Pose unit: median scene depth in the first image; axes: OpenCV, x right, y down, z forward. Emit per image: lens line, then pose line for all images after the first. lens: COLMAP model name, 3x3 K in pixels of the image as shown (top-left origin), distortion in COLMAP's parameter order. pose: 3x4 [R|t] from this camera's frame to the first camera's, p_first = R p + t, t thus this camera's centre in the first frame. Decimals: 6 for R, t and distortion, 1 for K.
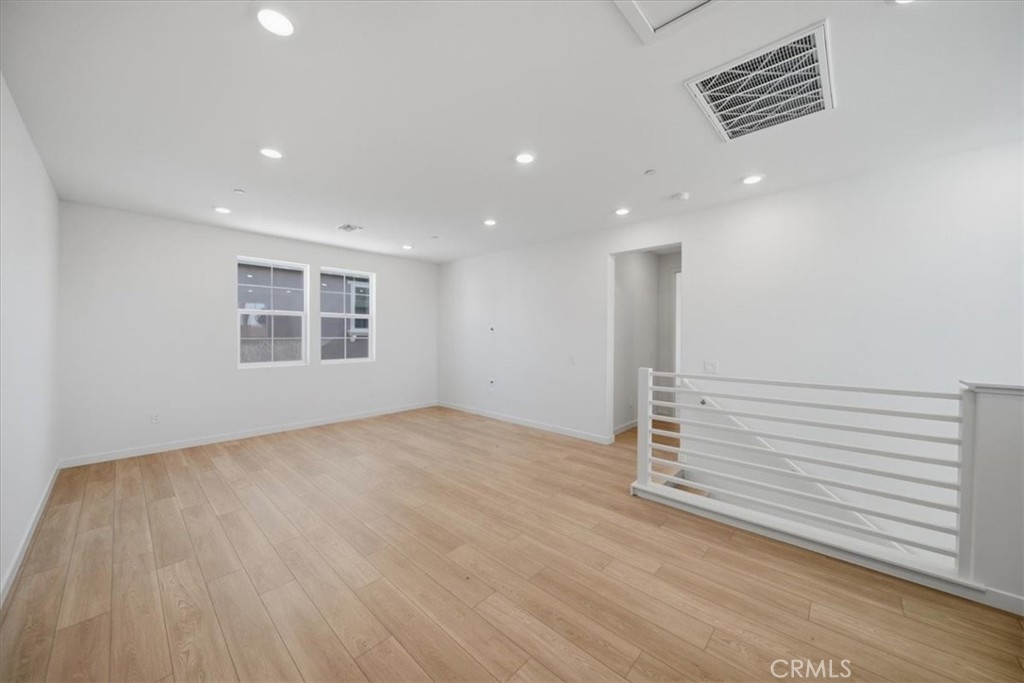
lens RADIAL K [[365.6, 0, 510.9], [0, 365.6, 336.5], [0, 0, 1]] dist [0.001498, 0.000075]
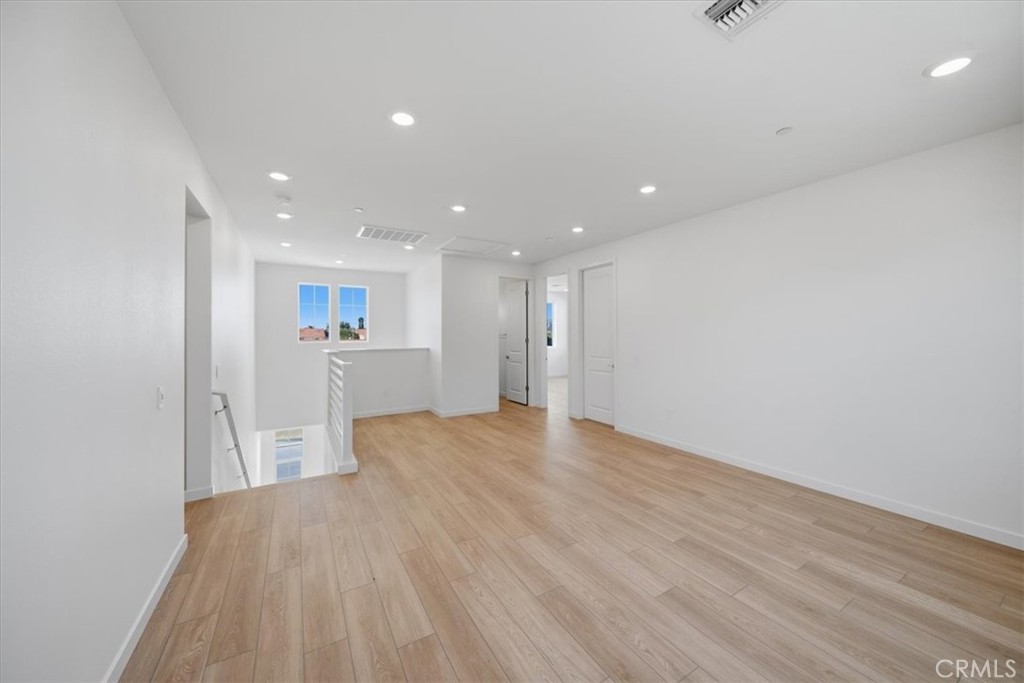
lens RADIAL K [[365.6, 0, 512.7], [0, 365.6, 336.5], [0, 0, 1]] dist [0.001498, 0.000075]
pose [[-0.959580, -0.001508, 0.281431, -0.467932], [0.002564, 0.999897, 0.014098, -0.015833], [-0.281423, 0.014250, -0.959478, 1.936278]]
